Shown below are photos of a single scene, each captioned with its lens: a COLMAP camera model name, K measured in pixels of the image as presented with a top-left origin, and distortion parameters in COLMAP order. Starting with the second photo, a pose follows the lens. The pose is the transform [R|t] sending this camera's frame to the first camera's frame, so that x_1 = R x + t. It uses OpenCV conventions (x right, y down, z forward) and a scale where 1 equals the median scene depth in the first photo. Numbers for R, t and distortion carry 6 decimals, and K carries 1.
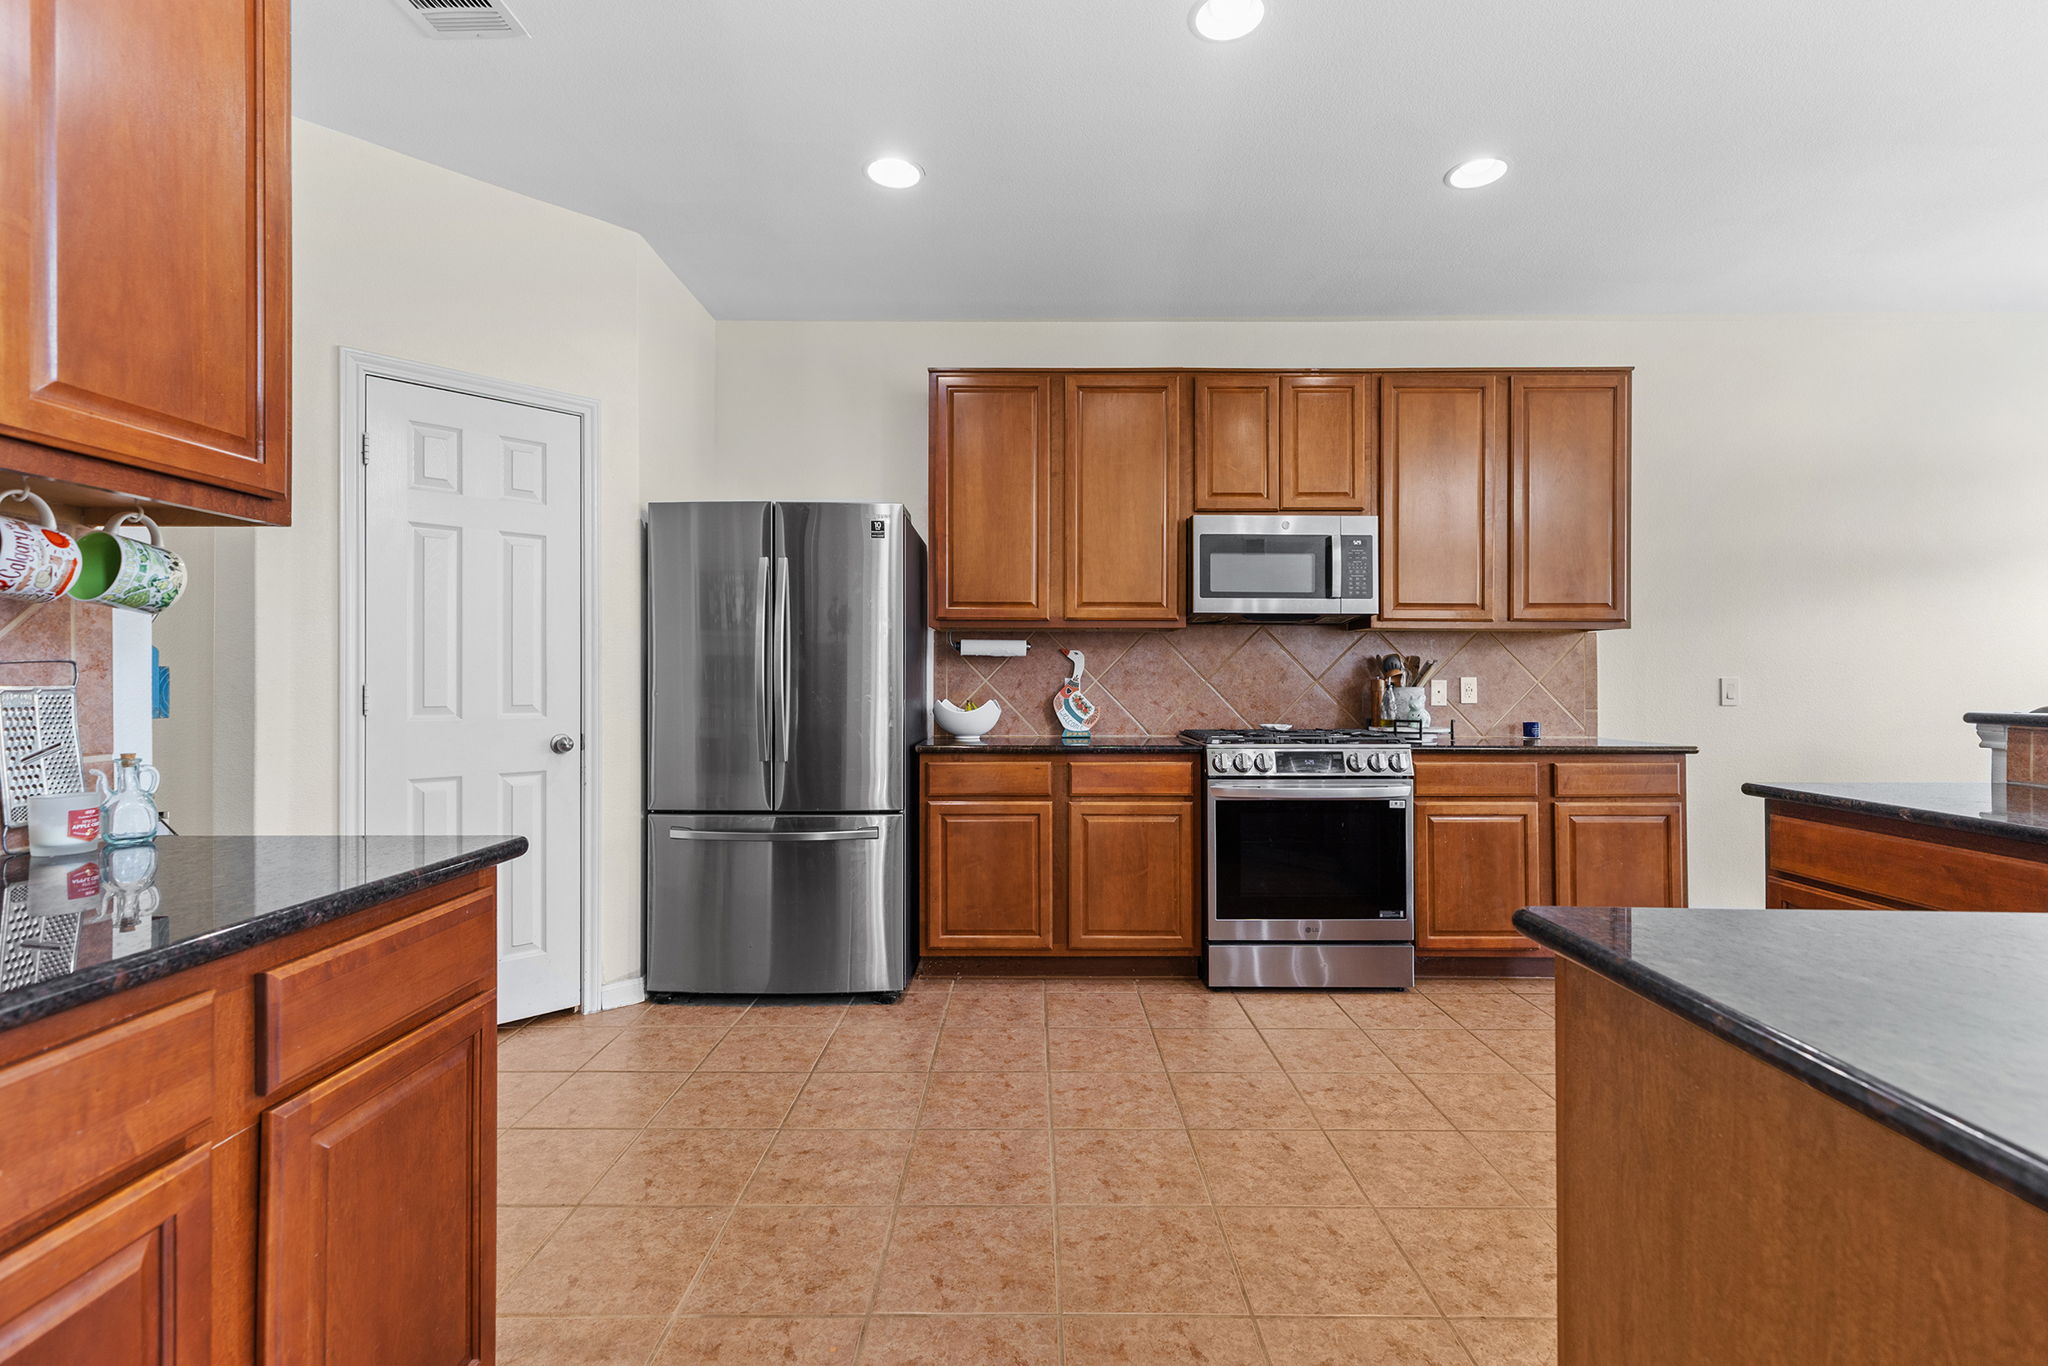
lens RADIAL K [[914.8, 0, 1028.1], [0, 914.8, 692.9], [0, 0, 1]] dist [-0.005224, -0.000649]
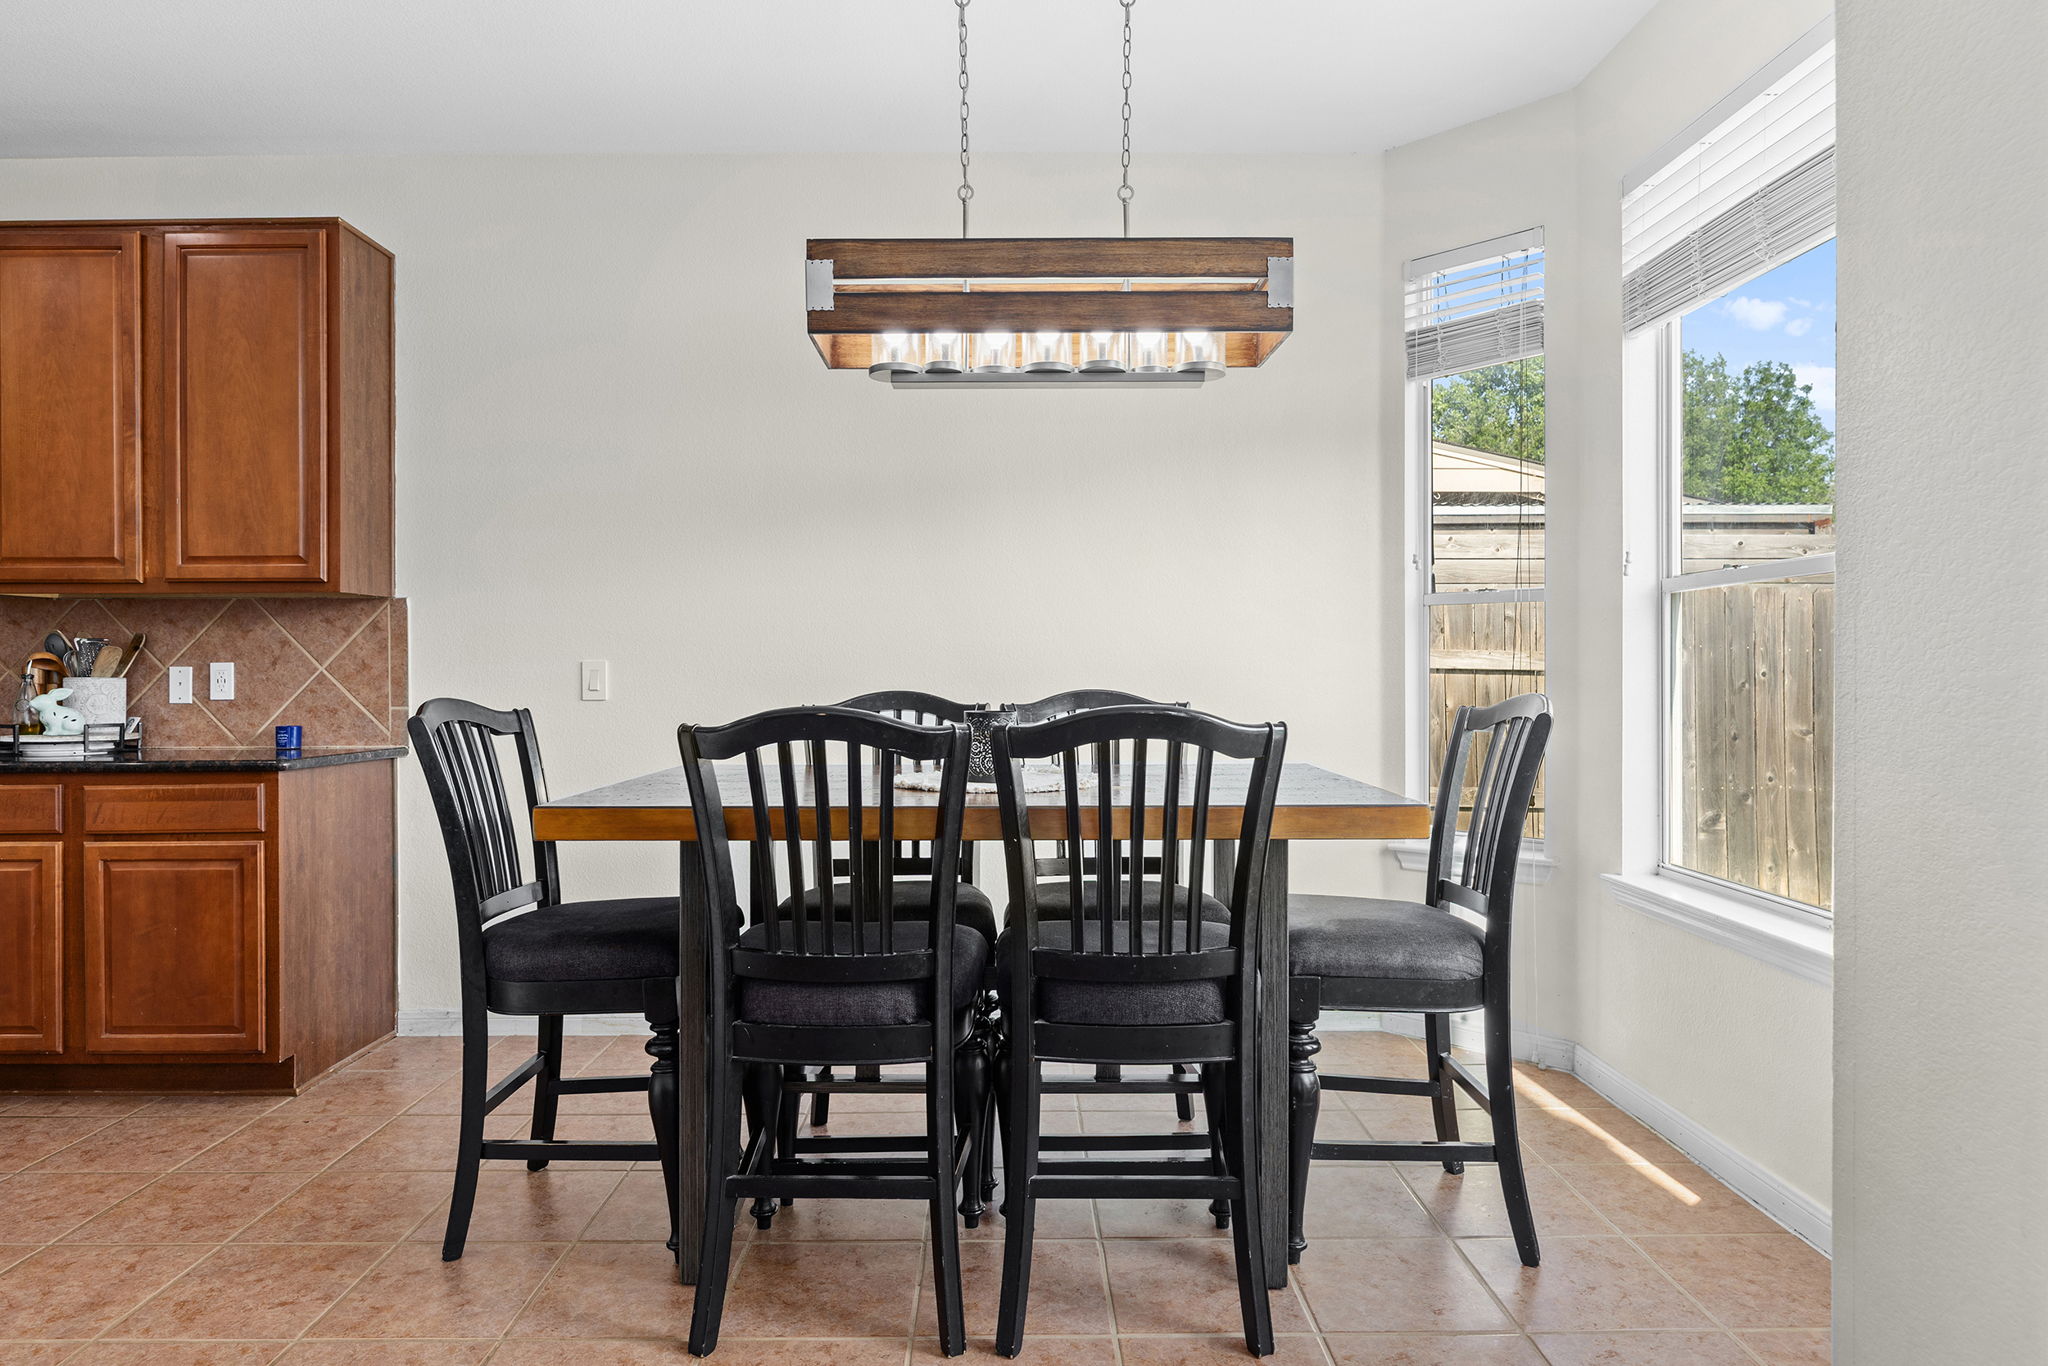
lens RADIAL K [[1322.8, 0, 1020.5], [0, 1322.8, 682.6], [0, 0, 1]] dist [0.002554, 0.001151]
pose [[0.999914, -0.006467, -0.011401, 1.102989], [0.006477, 0.999979, 0.000781, 0.001421], [0.011395, -0.000855, 0.999935, -0.004369]]
